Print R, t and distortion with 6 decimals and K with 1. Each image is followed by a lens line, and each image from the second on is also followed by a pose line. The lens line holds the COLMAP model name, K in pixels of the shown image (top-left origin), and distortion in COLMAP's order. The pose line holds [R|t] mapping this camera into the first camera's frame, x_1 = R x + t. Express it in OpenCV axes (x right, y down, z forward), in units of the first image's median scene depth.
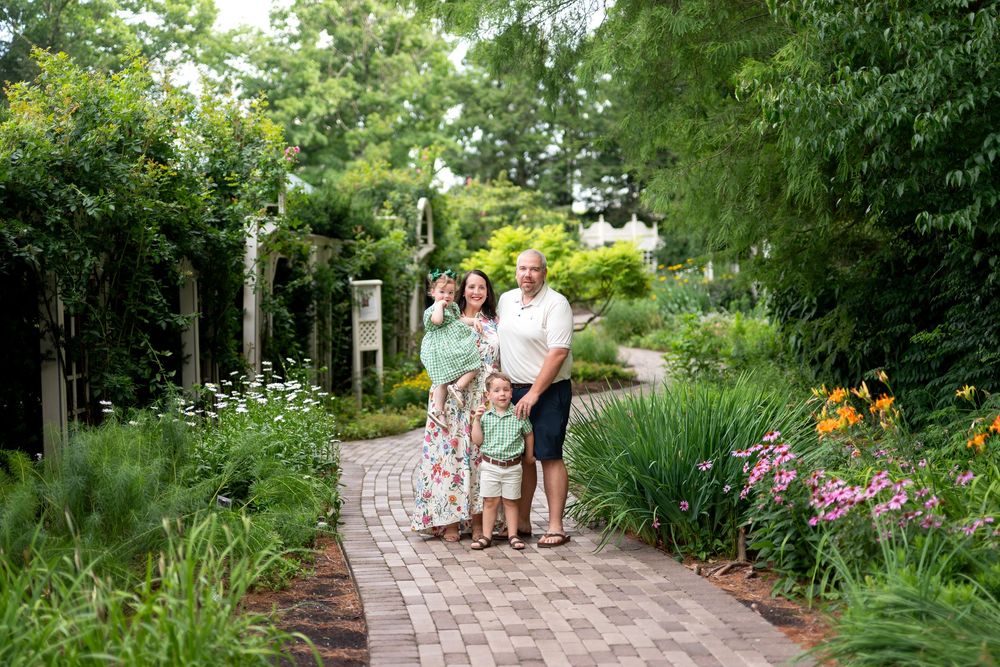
lens RADIAL K [[1312.6, 0, 542.3], [0, 1312.6, 334.7], [0, 0, 1]] dist [-0.021903, 0.078794]
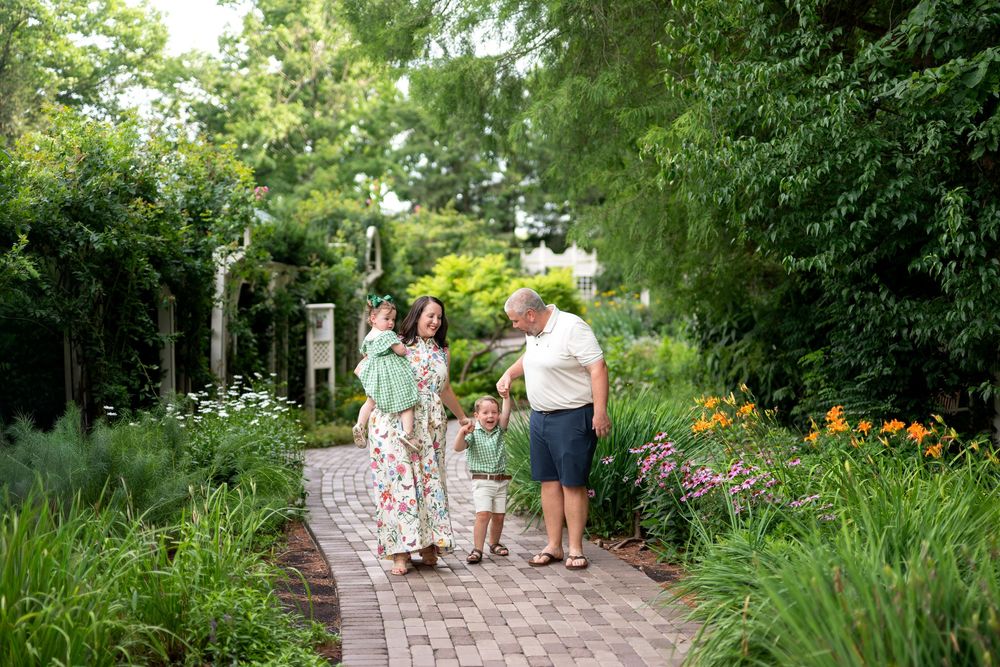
lens RADIAL K [[1312.6, 0, 542.3], [0, 1312.6, 334.7], [0, 0, 1]] dist [-0.021903, 0.078794]
pose [[0.999047, 0.009164, 0.042678, 0.003864], [-0.008417, 0.999809, -0.017639, 0.001793], [-0.042831, 0.017263, 0.998933, -0.101686]]
